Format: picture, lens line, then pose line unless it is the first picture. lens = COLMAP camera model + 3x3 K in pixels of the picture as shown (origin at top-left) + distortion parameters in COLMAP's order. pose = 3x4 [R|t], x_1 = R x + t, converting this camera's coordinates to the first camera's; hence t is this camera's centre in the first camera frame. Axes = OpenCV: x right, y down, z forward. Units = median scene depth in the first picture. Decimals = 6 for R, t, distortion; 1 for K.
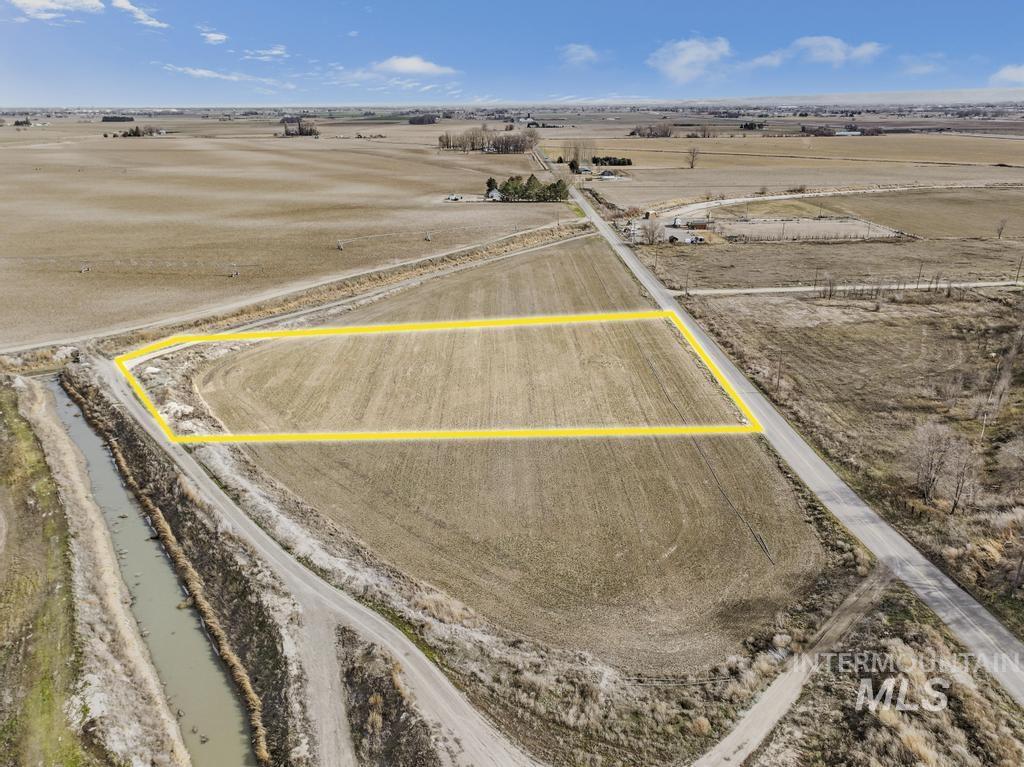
lens RADIAL K [[731.5, 0, 513.8], [0, 731.5, 386.0], [0, 0, 1]] dist [0.001671, 0.012259]
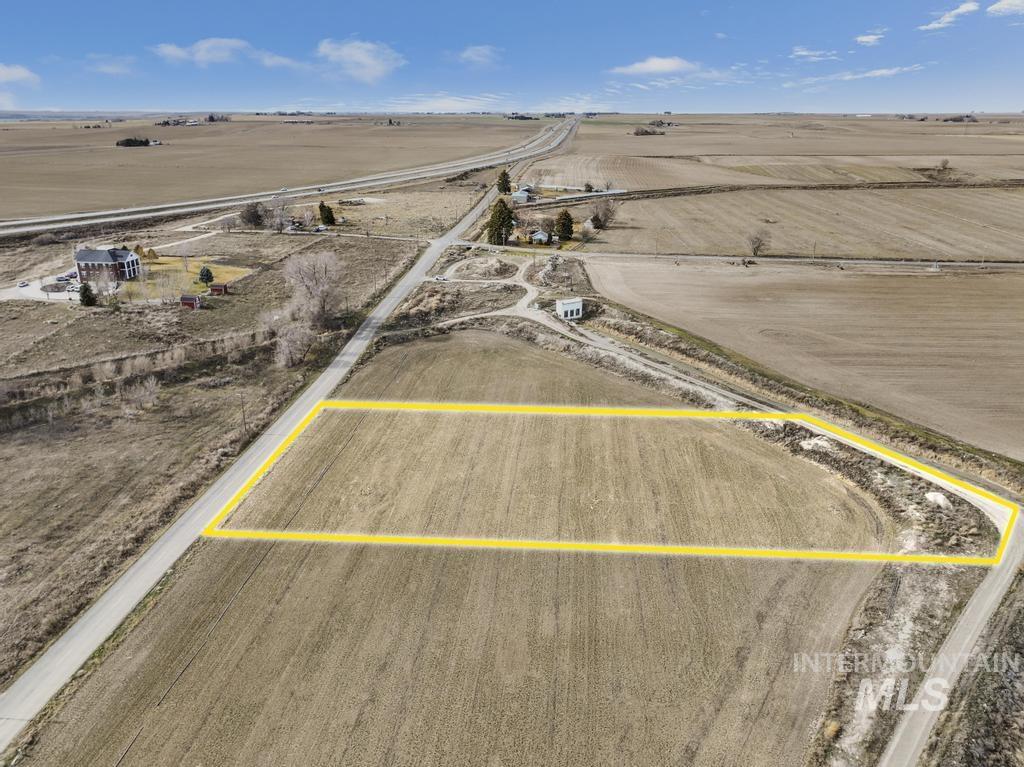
lens RADIAL K [[731.5, 0, 513.8], [0, 731.5, 386.0], [0, 0, 1]] dist [0.001671, 0.012259]
pose [[-0.993473, -0.032571, 0.109321, -0.098813], [0.048259, 0.748368, 0.661526, -0.534015], [-0.103359, 0.662484, -0.741911, 1.260363]]
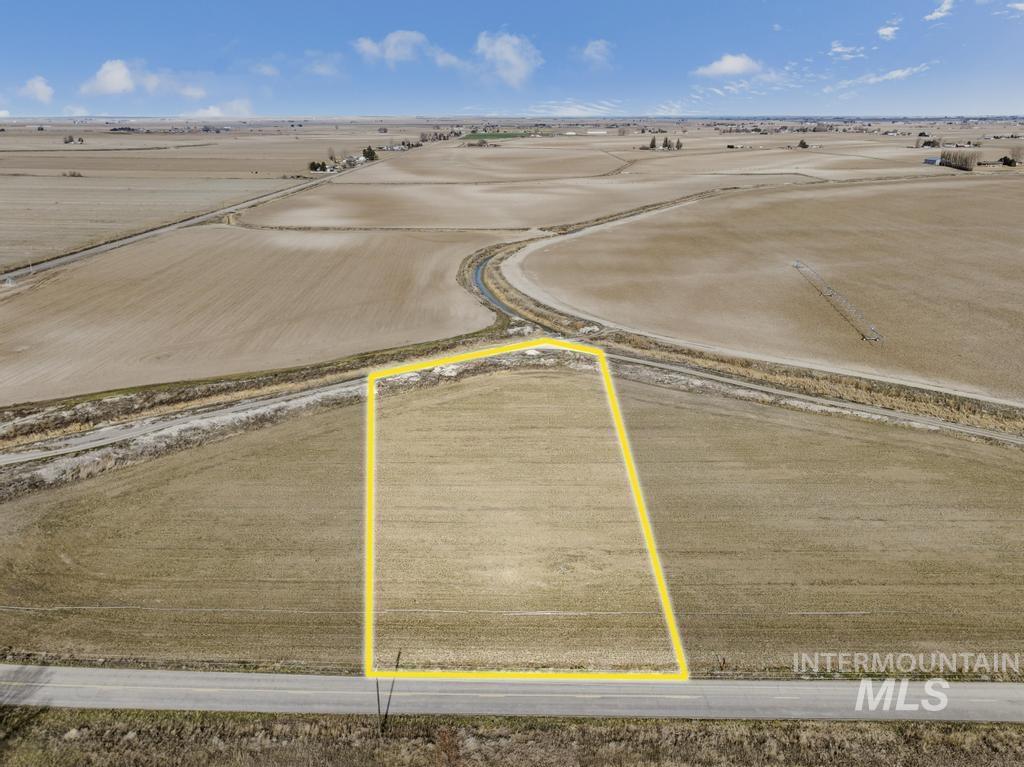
lens RADIAL K [[714.9, 0, 512.9], [0, 714.9, 387.3], [0, 0, 1]] dist [0.003971, 0.007334]
pose [[-0.039876, 0.357686, -0.932990, 0.555211], [-0.355434, 0.867583, 0.347801, -0.315513], [0.933850, 0.345485, 0.092538, 0.709952]]
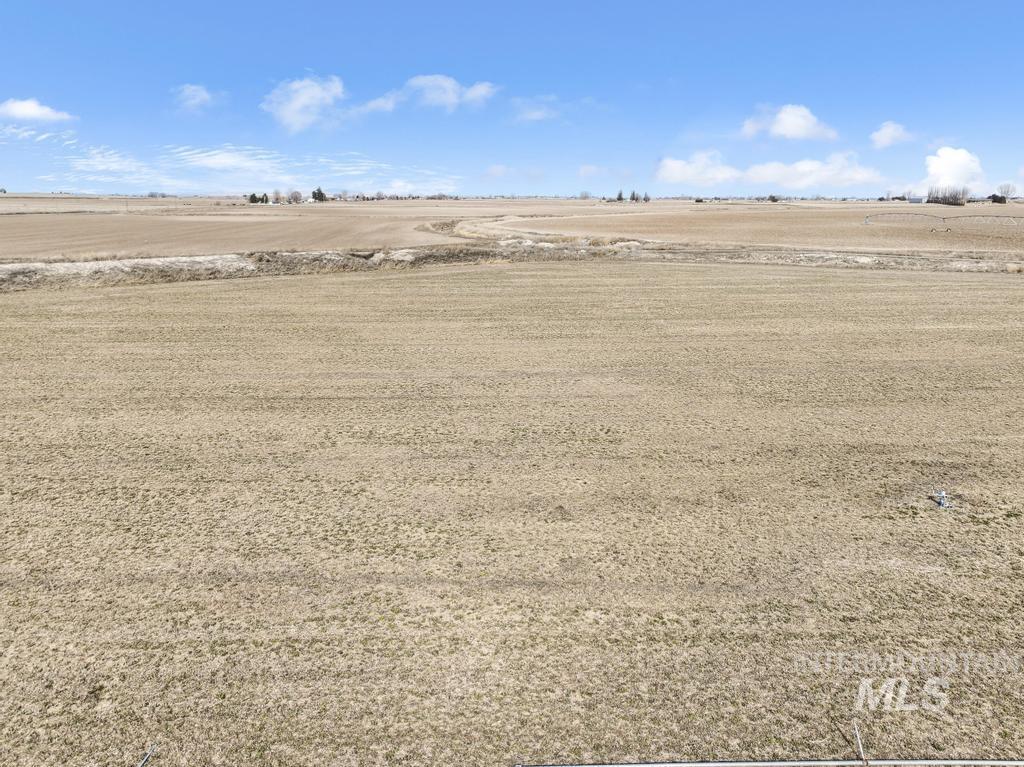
lens RADIAL K [[731.5, 0, 513.8], [0, 731.5, 386.0], [0, 0, 1]] dist [0.001671, 0.012259]
pose [[0.017539, 0.253073, -0.967288, 0.203971], [-0.362547, 0.903207, 0.229733, -0.043009], [0.931800, 0.346658, 0.107592, 0.762398]]
